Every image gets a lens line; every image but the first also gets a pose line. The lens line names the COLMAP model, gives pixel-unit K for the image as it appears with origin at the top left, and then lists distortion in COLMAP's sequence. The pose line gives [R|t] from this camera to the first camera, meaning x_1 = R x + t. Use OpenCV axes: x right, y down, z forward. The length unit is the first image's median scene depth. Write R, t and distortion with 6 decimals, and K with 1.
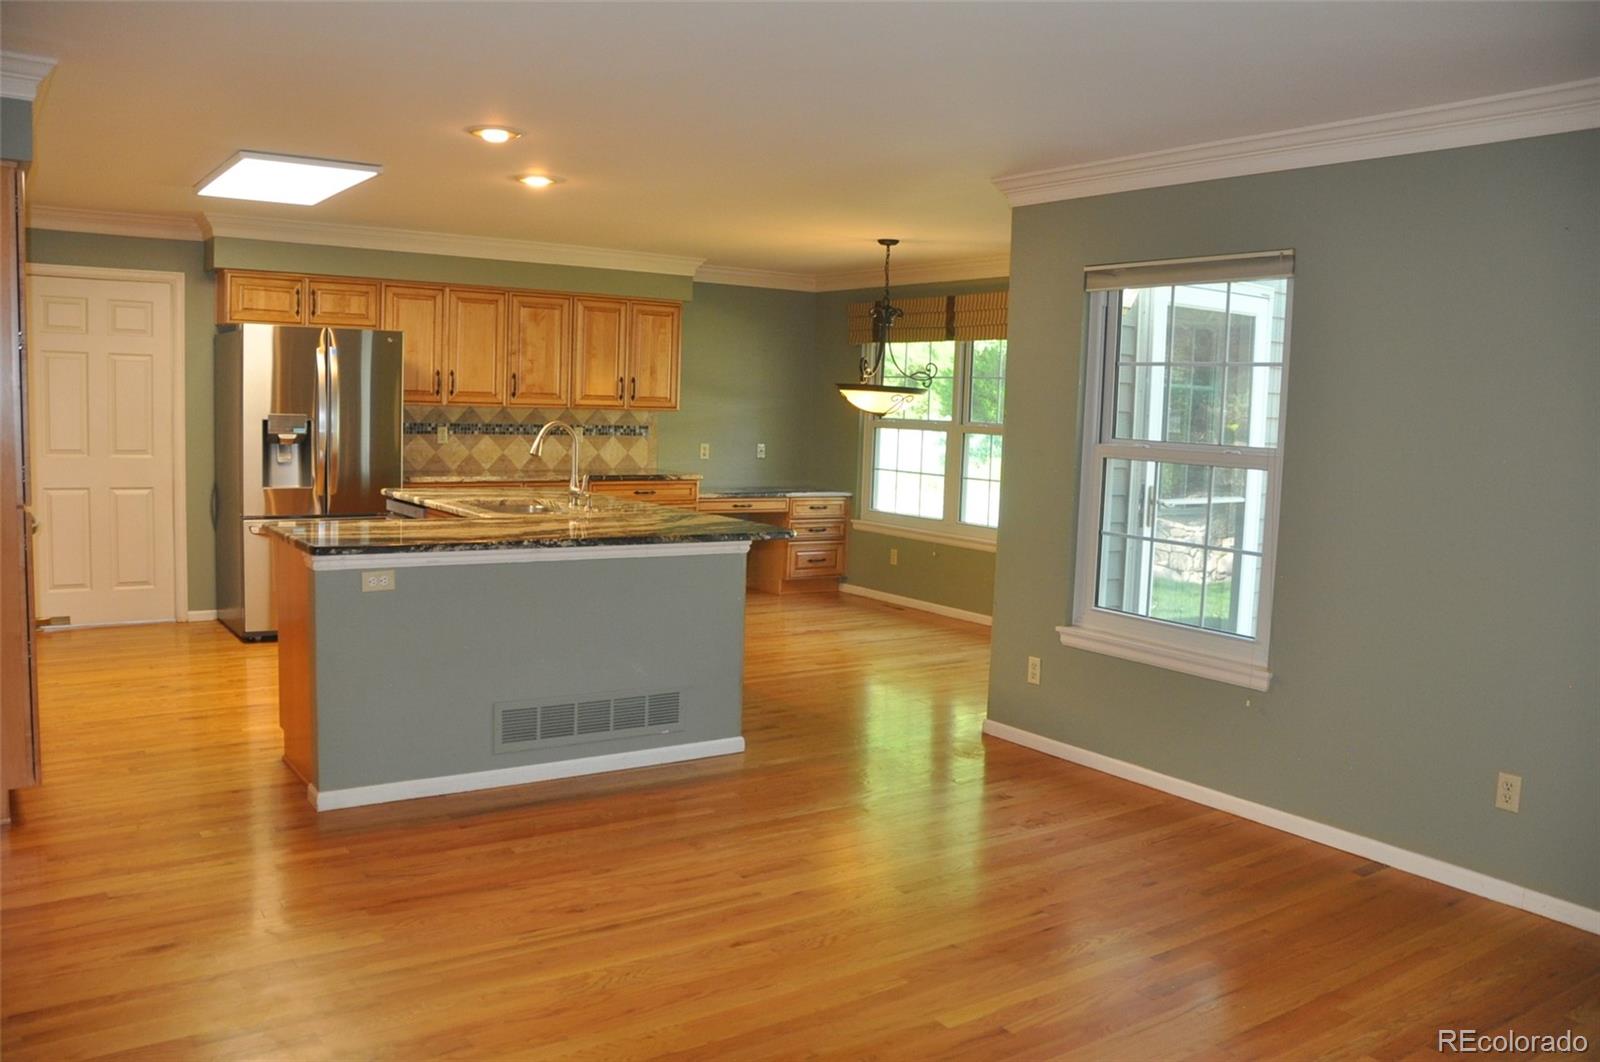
lens RADIAL K [[1254.0, 0, 783.4], [0, 1254.0, 527.8], [0, 0, 1]] dist [-0.130398, 0.000496]
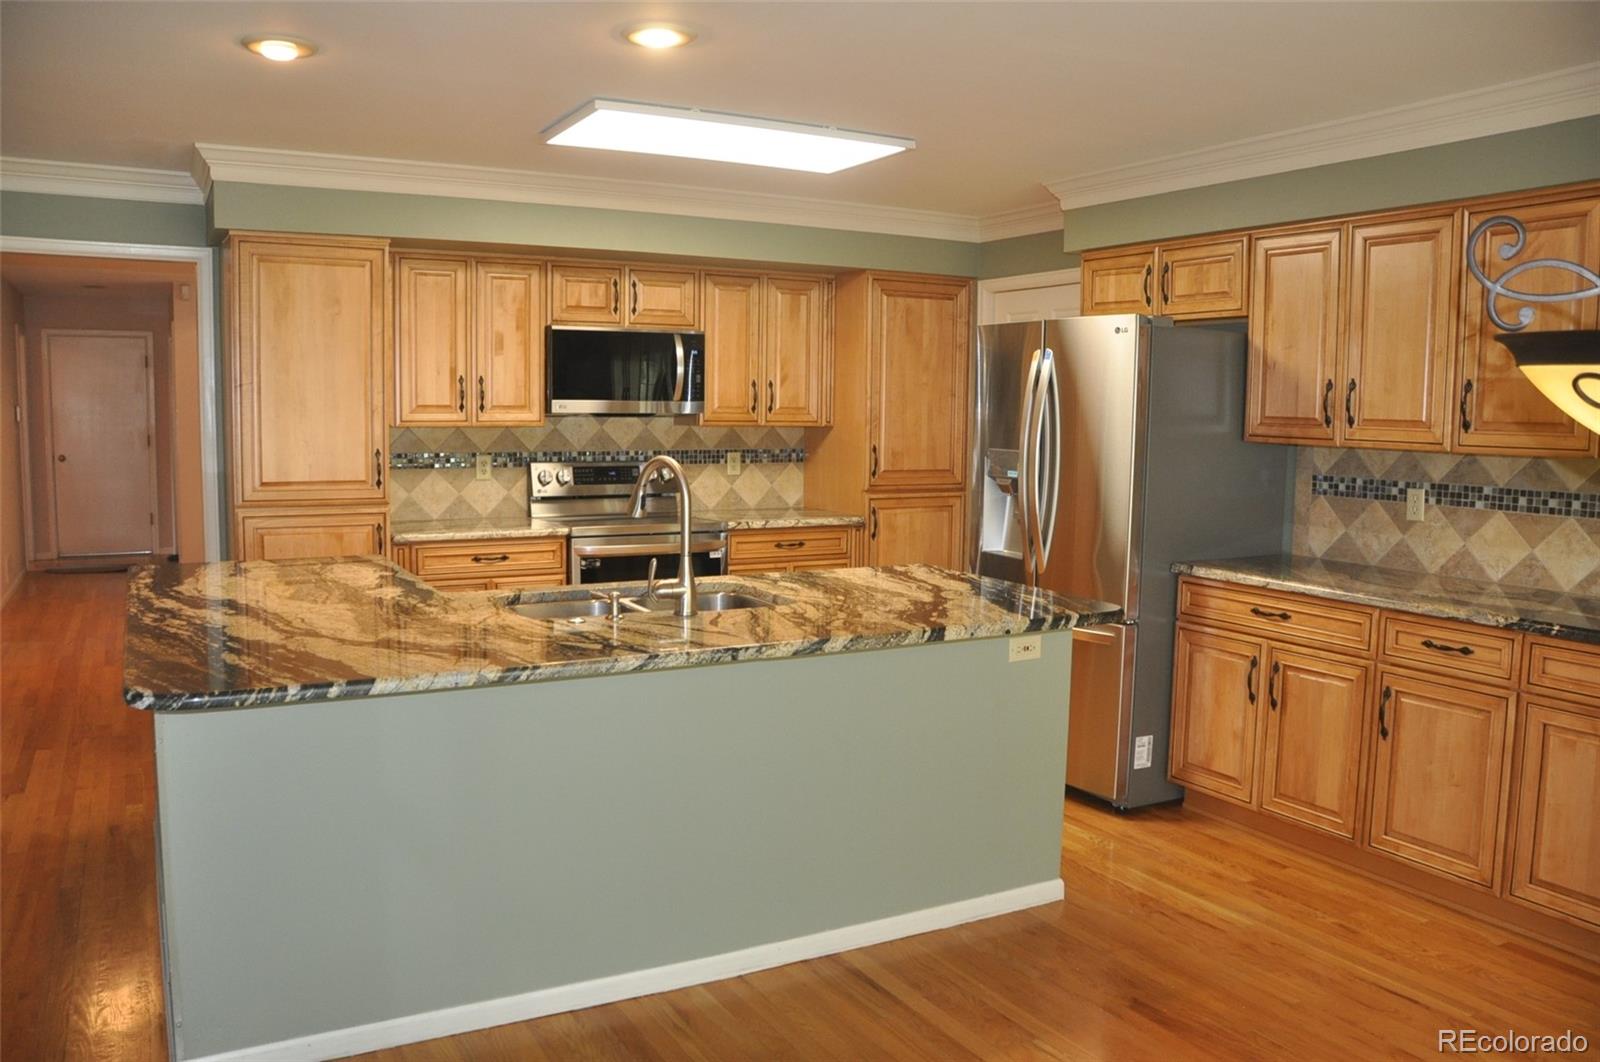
lens RADIAL K [[1245.8, 0, 802.1], [0, 1245.8, 541.4], [0, 0, 1]] dist [-0.172891, 0.131448]
pose [[-0.089368, 0.072552, -0.993353, 0.280552], [-0.117026, 0.989670, 0.082812, -0.078357], [0.989100, 0.123649, -0.079954, 0.866451]]
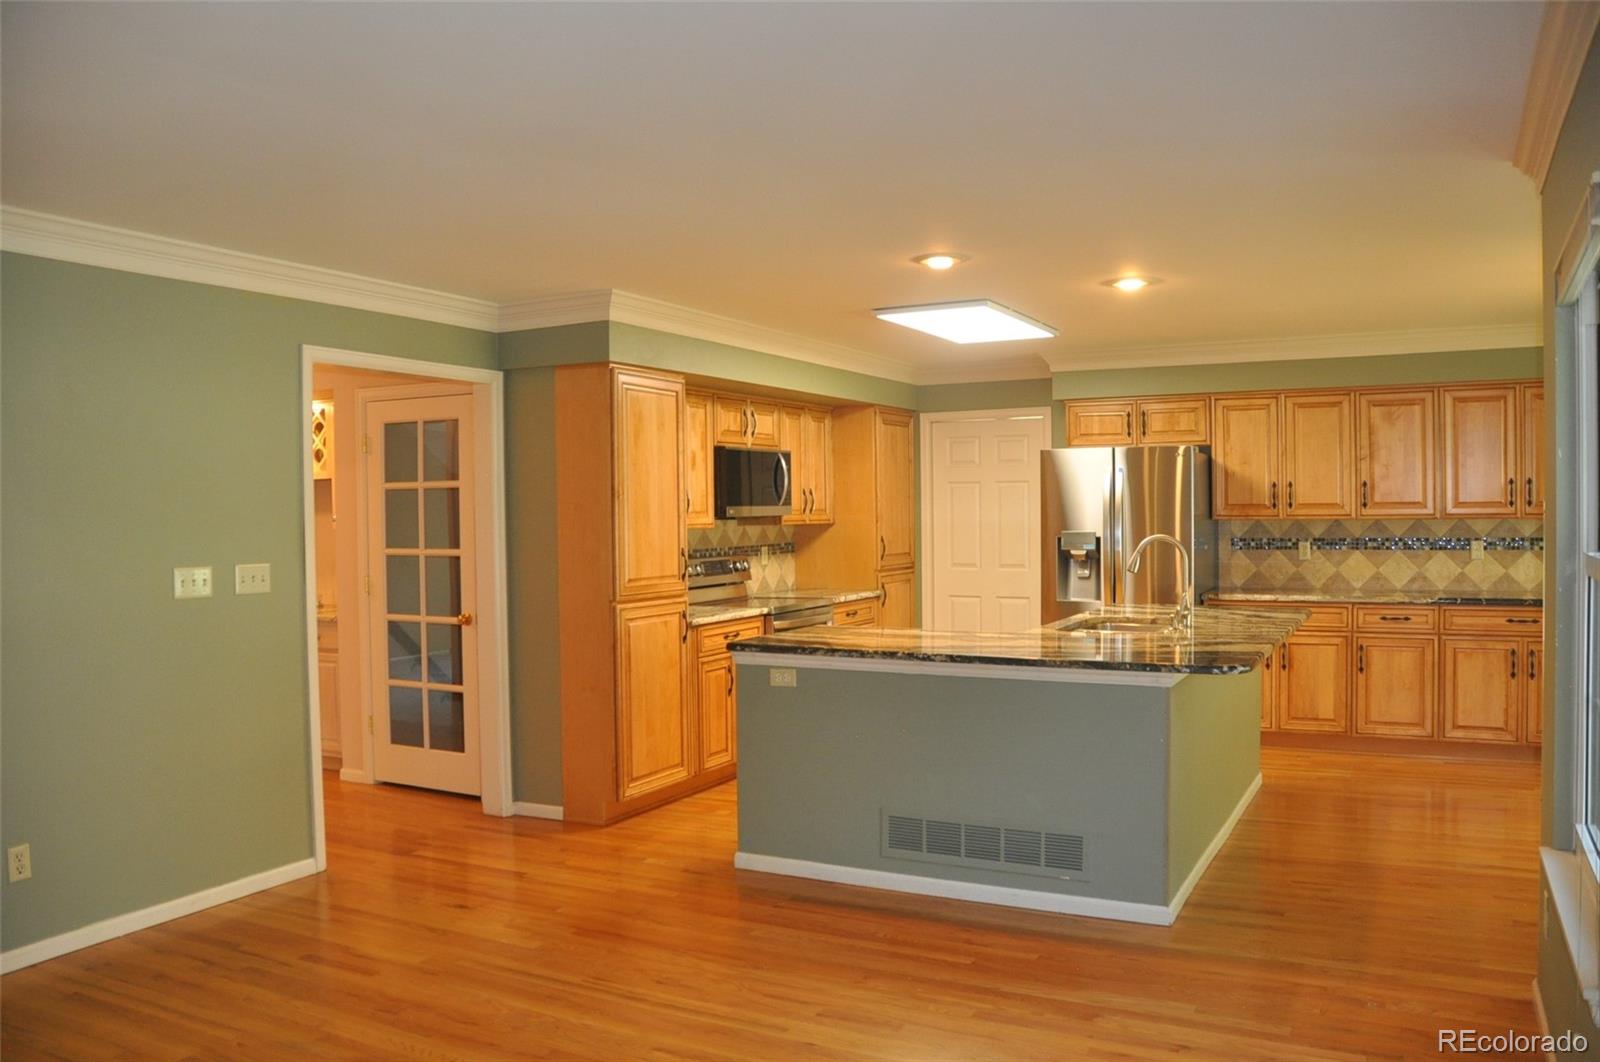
lens RADIAL K [[1245.8, 0, 802.1], [0, 1245.8, 541.4], [0, 0, 1]] dist [-0.172891, 0.131448]
pose [[0.468847, -0.016186, -0.883131, 0.390321], [-0.060487, 0.996897, -0.050383, -0.014253], [0.881206, 0.077040, 0.466413, 0.266074]]
